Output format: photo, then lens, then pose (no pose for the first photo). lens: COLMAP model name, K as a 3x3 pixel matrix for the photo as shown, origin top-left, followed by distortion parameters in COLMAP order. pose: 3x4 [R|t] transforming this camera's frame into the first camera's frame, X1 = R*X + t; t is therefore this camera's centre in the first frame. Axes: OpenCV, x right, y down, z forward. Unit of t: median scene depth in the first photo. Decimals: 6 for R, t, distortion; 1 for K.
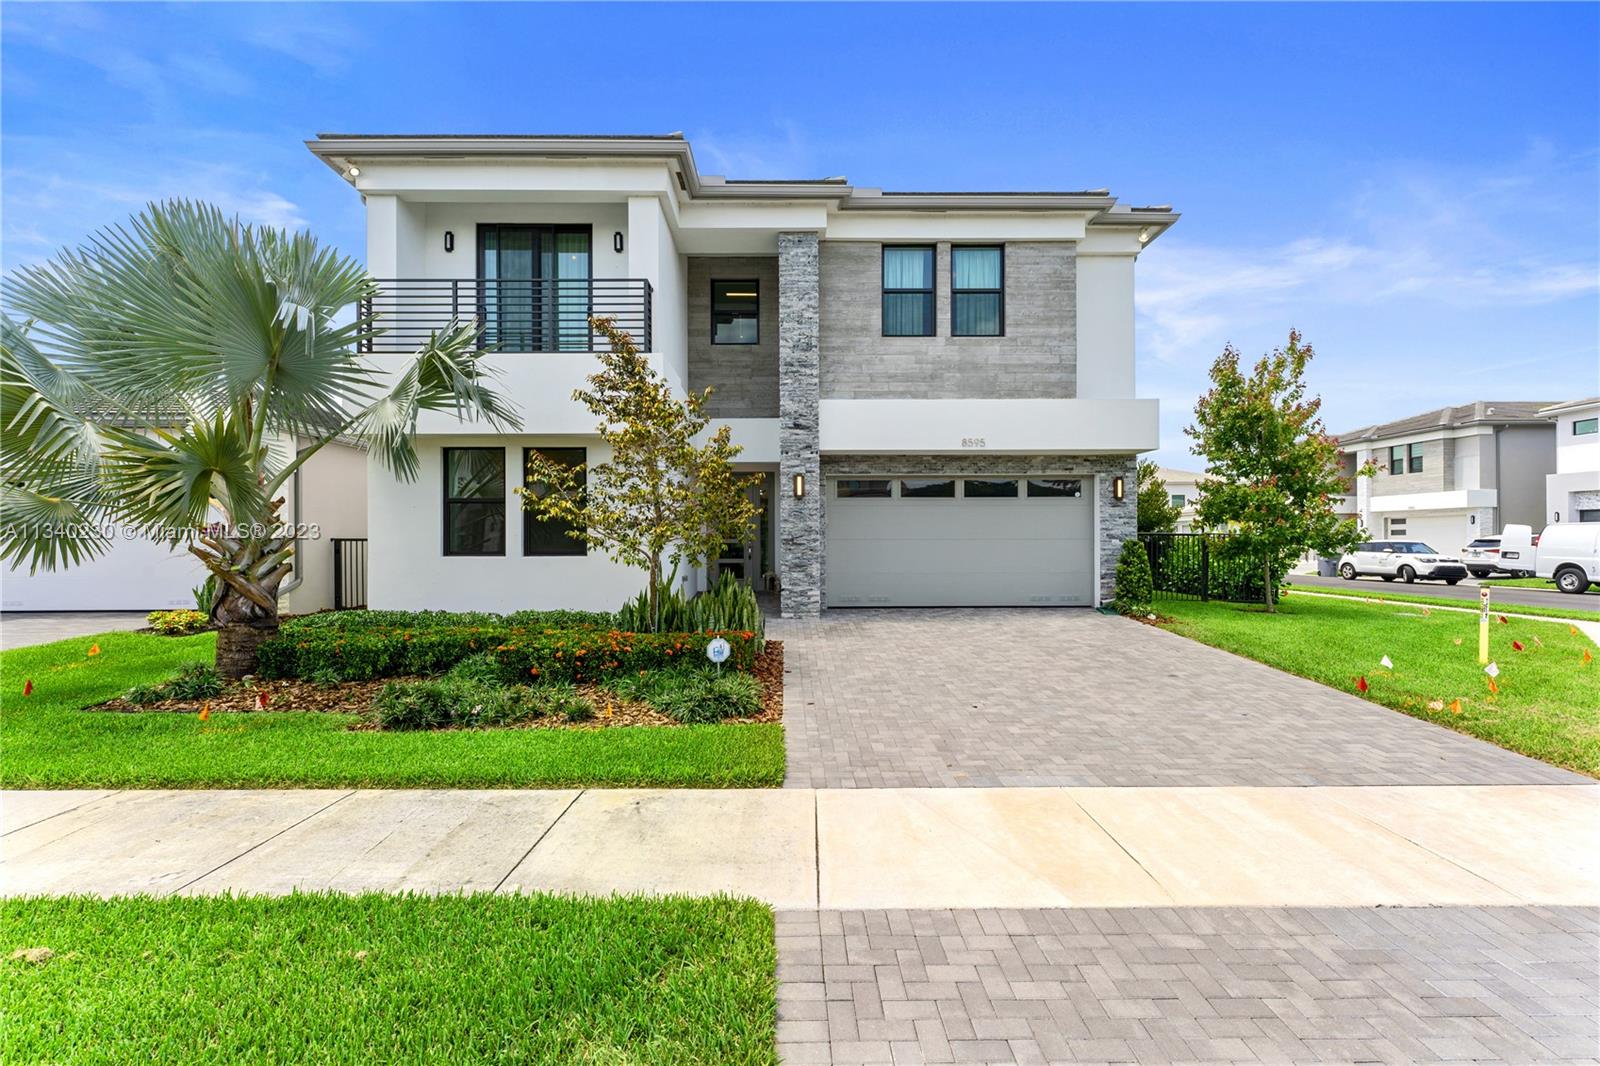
lens RADIAL K [[713.2, 0, 793.7], [0, 713.2, 538.7], [0, 0, 1]] dist [0.006453, -0.003499]
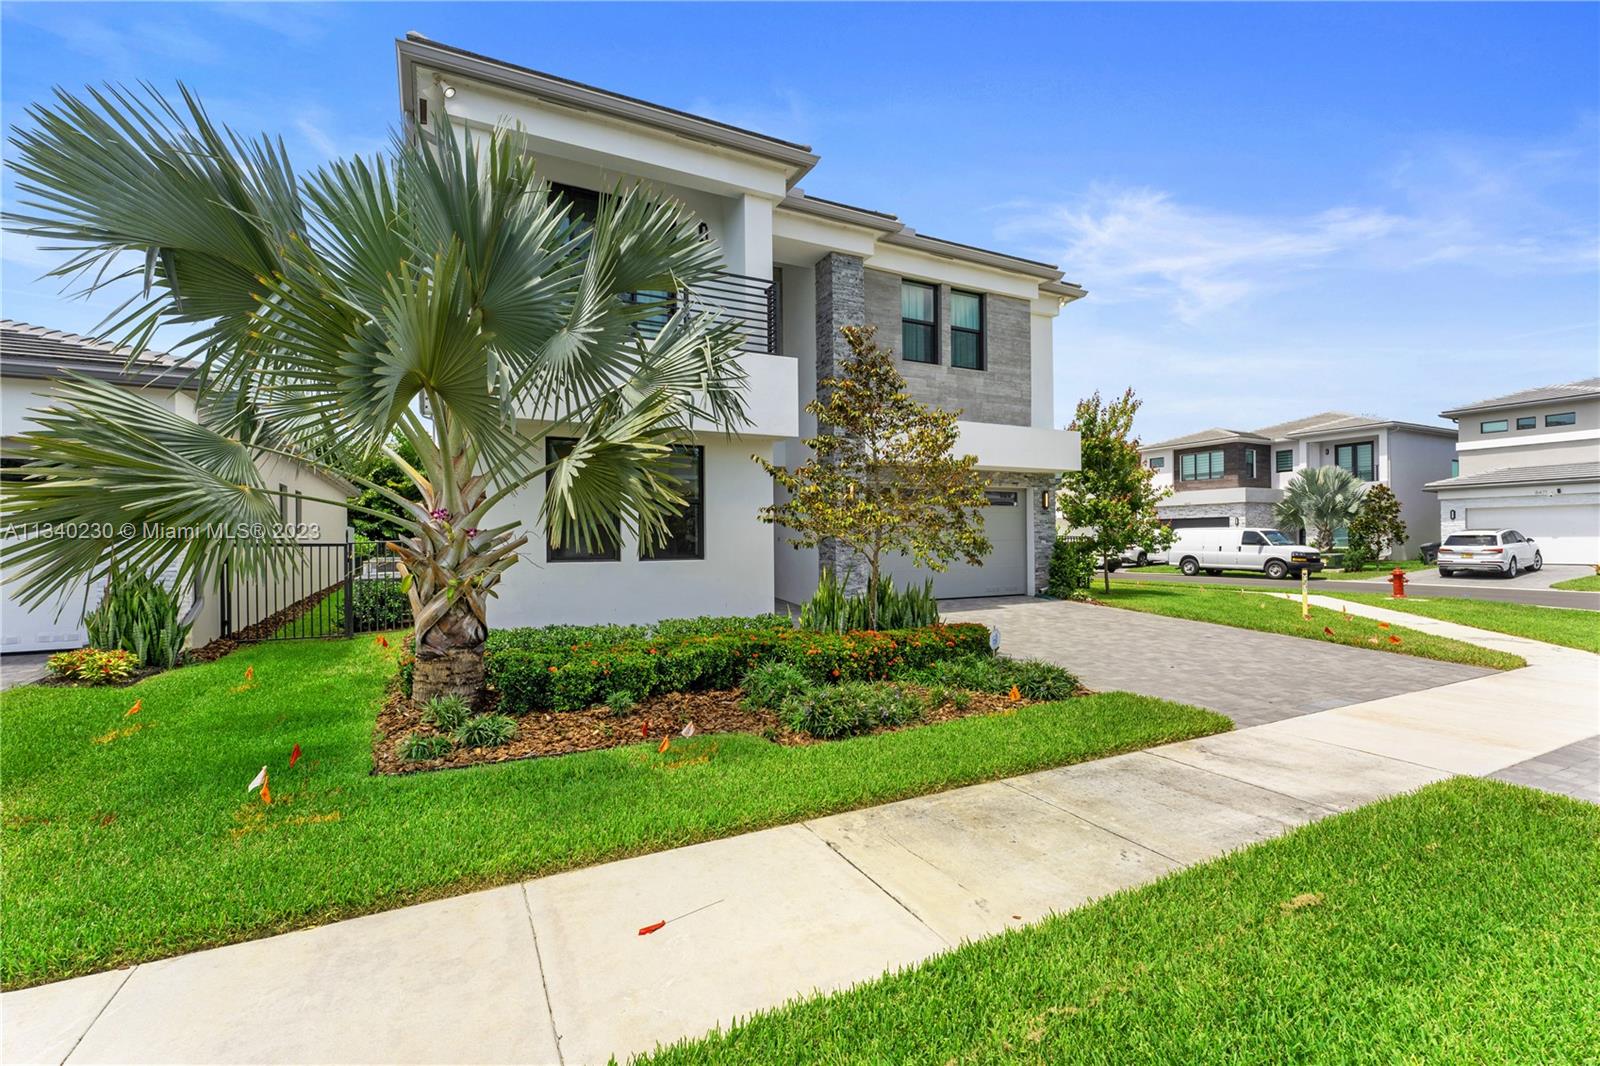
lens RADIAL K [[713.2, 0, 797.0], [0, 713.2, 540.2], [0, 0, 1]] dist [0.006453, -0.003499]
pose [[0.889924, -0.004084, 0.456091, -0.535498], [0.004801, 0.999988, -0.000414, -0.000757], [-0.456084, 0.002558, 0.889933, 0.080307]]
